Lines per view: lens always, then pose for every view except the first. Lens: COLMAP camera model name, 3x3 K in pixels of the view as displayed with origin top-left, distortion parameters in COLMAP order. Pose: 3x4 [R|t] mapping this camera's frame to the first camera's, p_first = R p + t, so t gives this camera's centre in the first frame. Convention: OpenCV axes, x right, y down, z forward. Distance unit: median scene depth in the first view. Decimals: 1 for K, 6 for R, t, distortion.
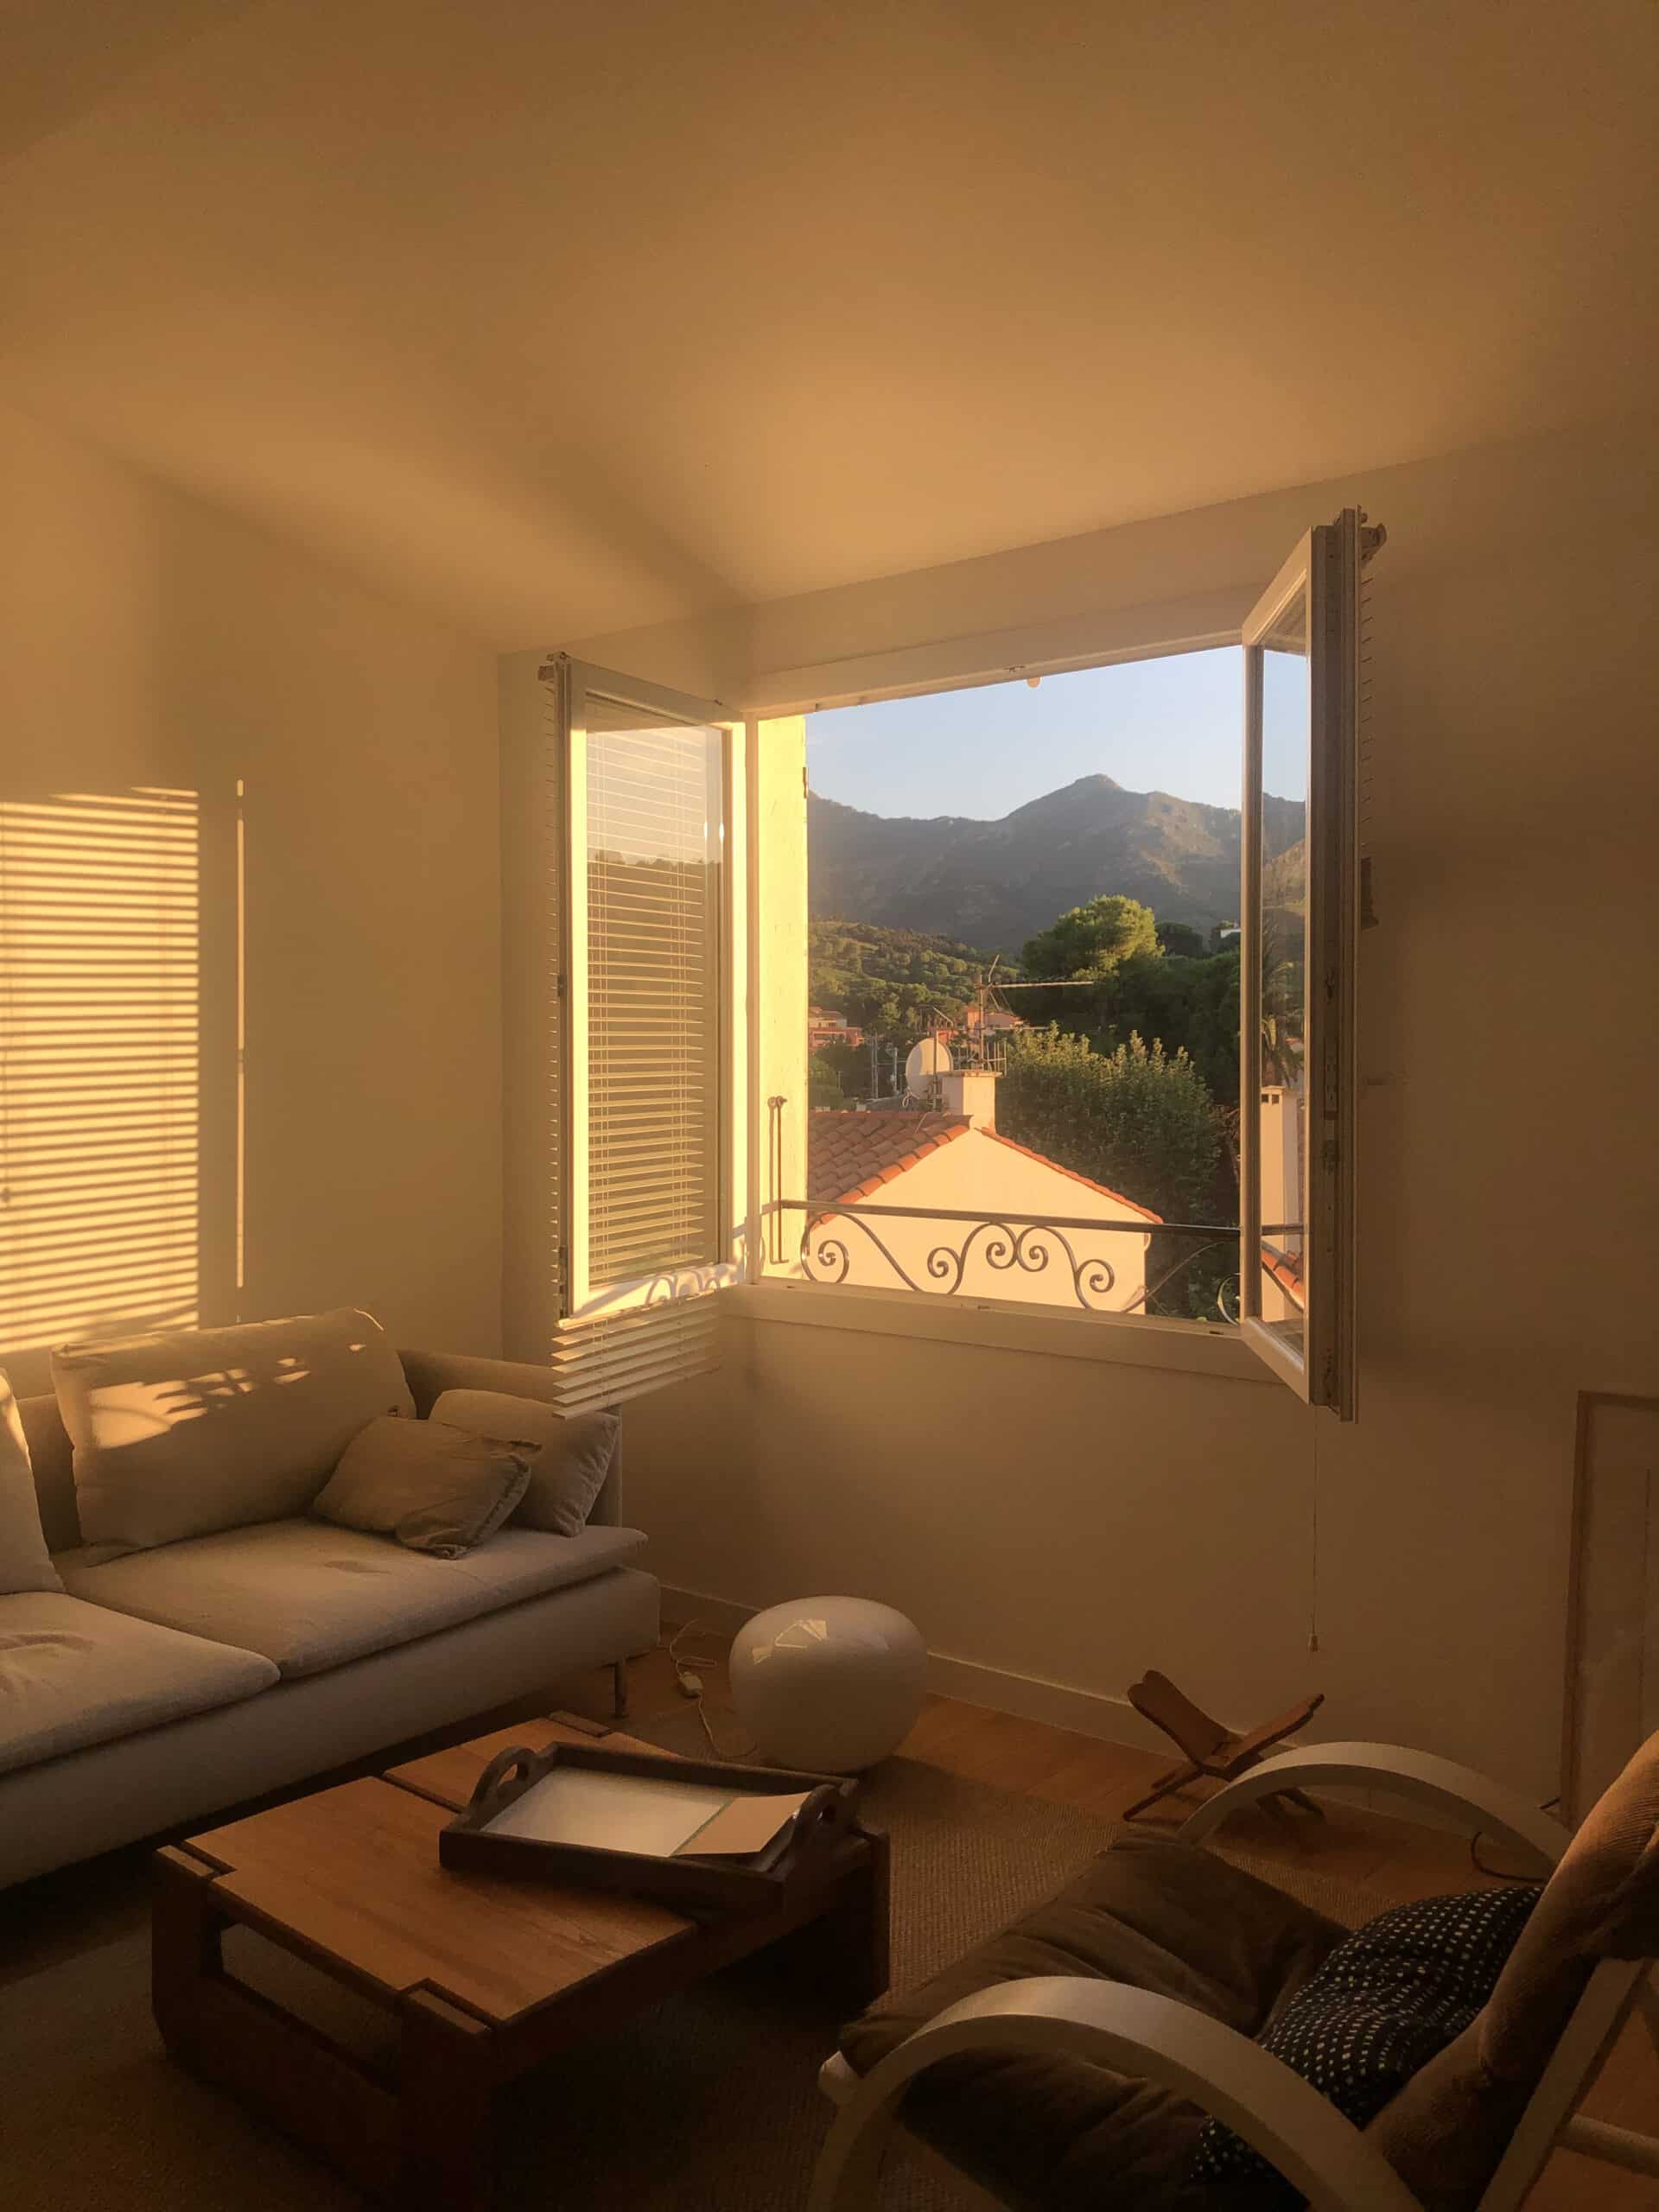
lens RADIAL K [[1798.4, 0, 828.6], [0, 1798.4, 1008.2], [0, 0, 1]] dist [-0.011850, -0.040182]
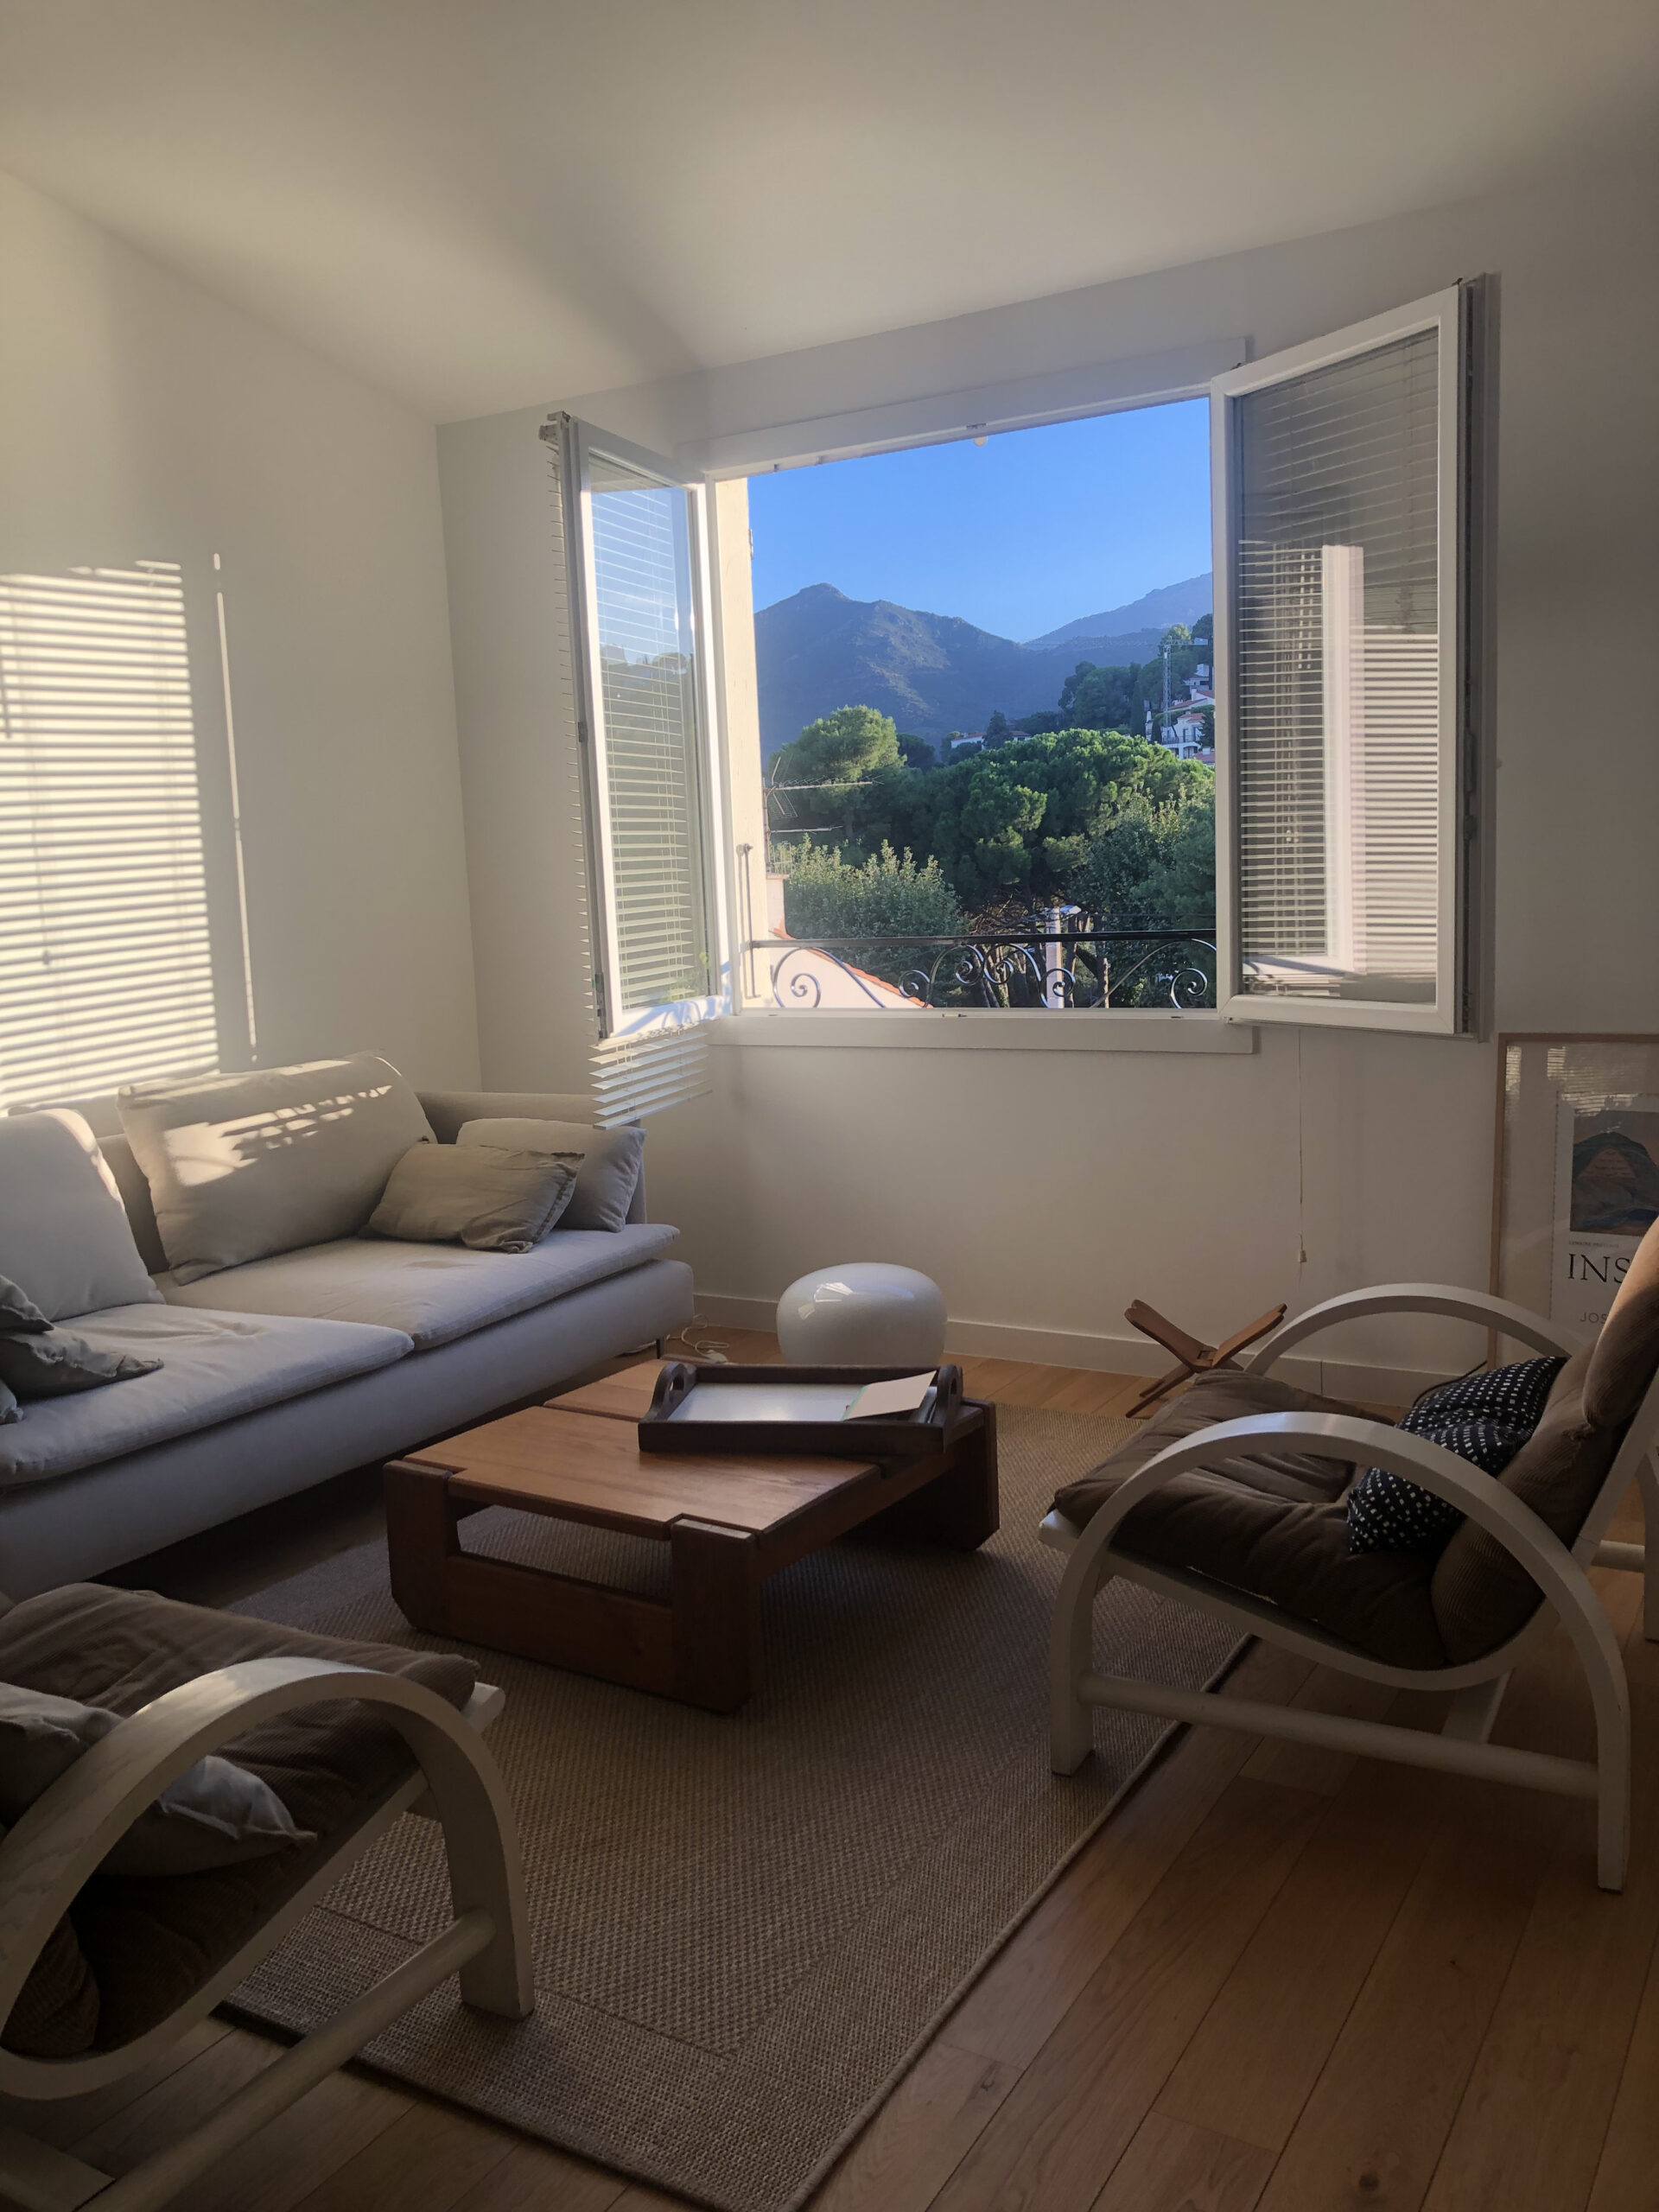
lens RADIAL K [[1824.0, 0, 750.2], [0, 1824.0, 1108.0], [0, 0, 1]] dist [0.100414, -0.502141]
pose [[0.991458, -0.056975, 0.117325, -0.182594], [0.039736, 0.988728, 0.144355, 0.052910], [-0.124228, -0.138460, 0.982546, -0.119536]]
